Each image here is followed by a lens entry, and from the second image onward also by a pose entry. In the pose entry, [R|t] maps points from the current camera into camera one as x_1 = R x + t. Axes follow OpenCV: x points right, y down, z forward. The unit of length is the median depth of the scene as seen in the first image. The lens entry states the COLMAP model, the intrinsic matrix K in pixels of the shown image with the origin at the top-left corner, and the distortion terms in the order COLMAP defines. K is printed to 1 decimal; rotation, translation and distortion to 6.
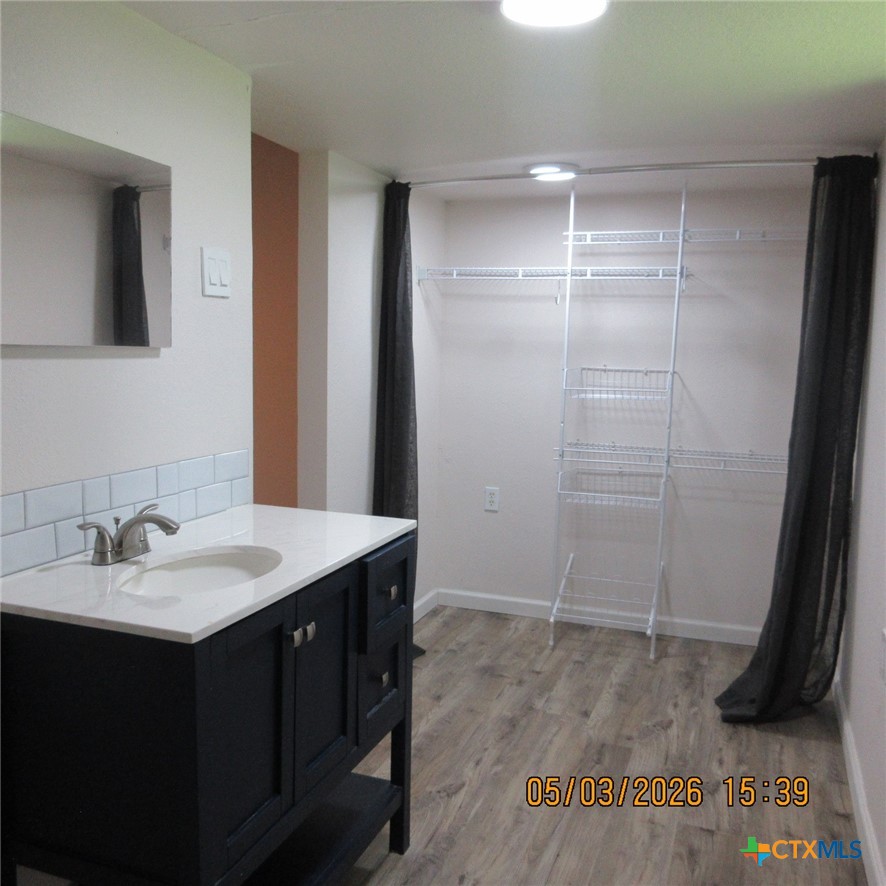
lens RADIAL K [[874.8, 0, 445.0], [0, 874.8, 445.1], [0, 0, 1]] dist [-0.009342, 0.000000]
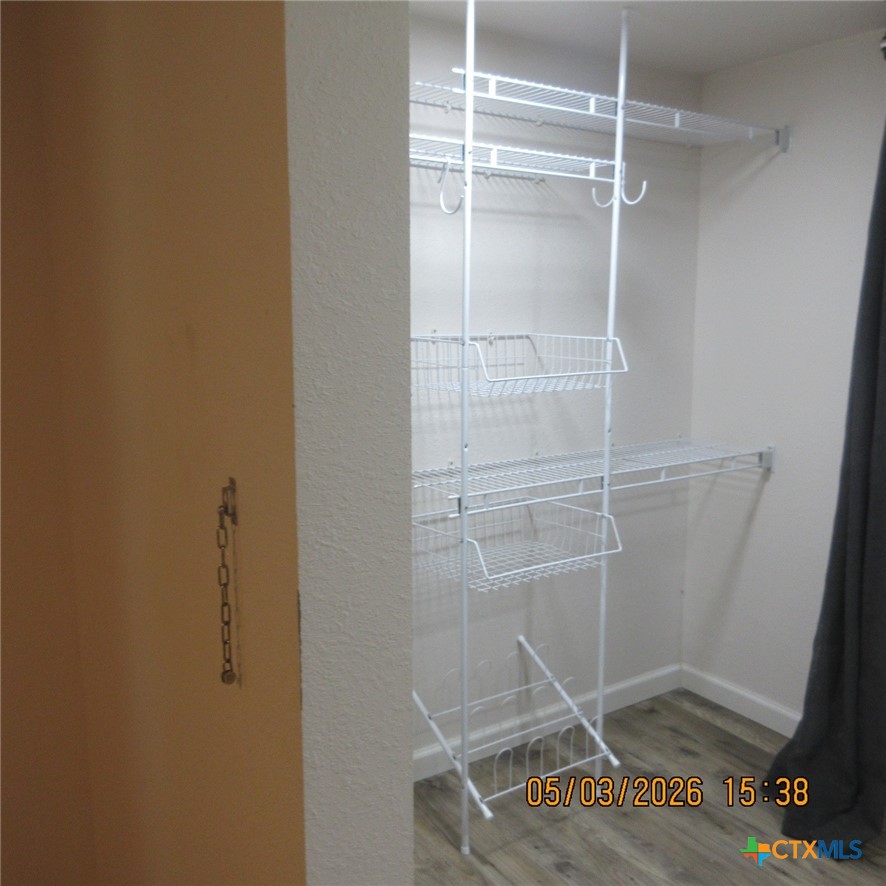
lens RADIAL K [[874.8, 0, 442.3], [0, 874.8, 439.4], [0, 0, 1]] dist [-0.009342, 0.000000]
pose [[0.596448, -0.145183, 0.789412, -0.289744], [0.095020, 0.989361, 0.110164, -0.090227], [-0.797008, 0.009303, 0.603898, 0.708710]]
